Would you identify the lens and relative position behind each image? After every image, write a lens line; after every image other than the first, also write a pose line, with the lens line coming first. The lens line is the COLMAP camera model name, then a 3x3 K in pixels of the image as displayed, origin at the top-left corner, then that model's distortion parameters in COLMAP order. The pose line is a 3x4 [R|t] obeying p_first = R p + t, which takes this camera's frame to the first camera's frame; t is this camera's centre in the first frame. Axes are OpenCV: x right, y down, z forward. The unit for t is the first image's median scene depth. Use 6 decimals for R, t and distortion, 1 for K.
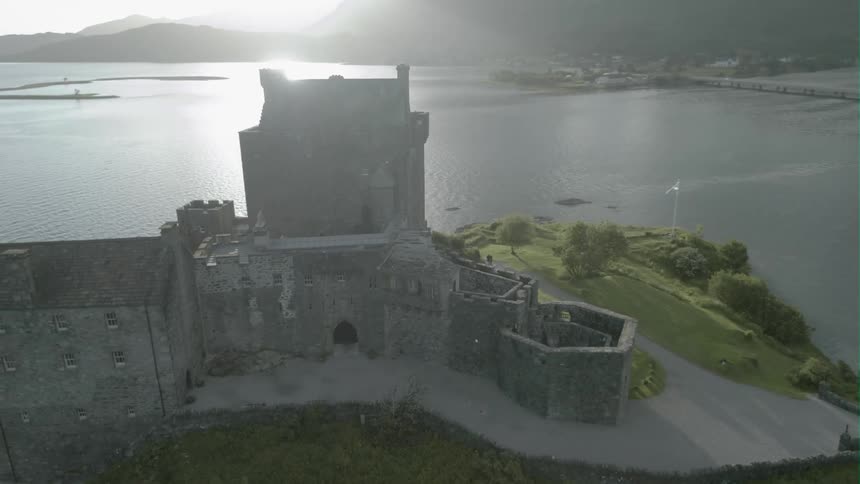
lens RADIAL K [[611.5, 0, 430.0], [0, 611.5, 242.0], [0, 0, 1]] dist [-0.001729, -0.006181]
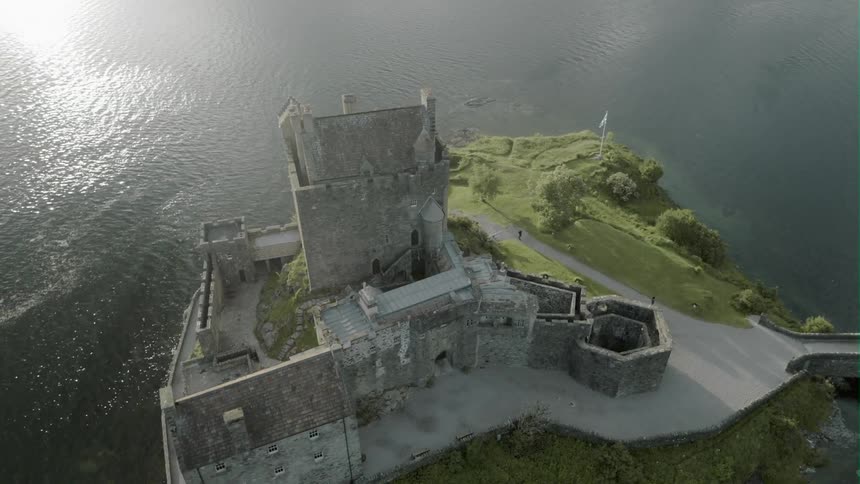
lens RADIAL K [[611.5, 0, 430.0], [0, 611.5, 242.0], [0, 0, 1]] dist [-0.001729, -0.006181]
pose [[0.946478, -0.189657, 0.261170, -0.454285], [0.100562, 0.942154, 0.319739, -0.478659], [-0.306703, -0.276362, 0.910801, -0.032665]]
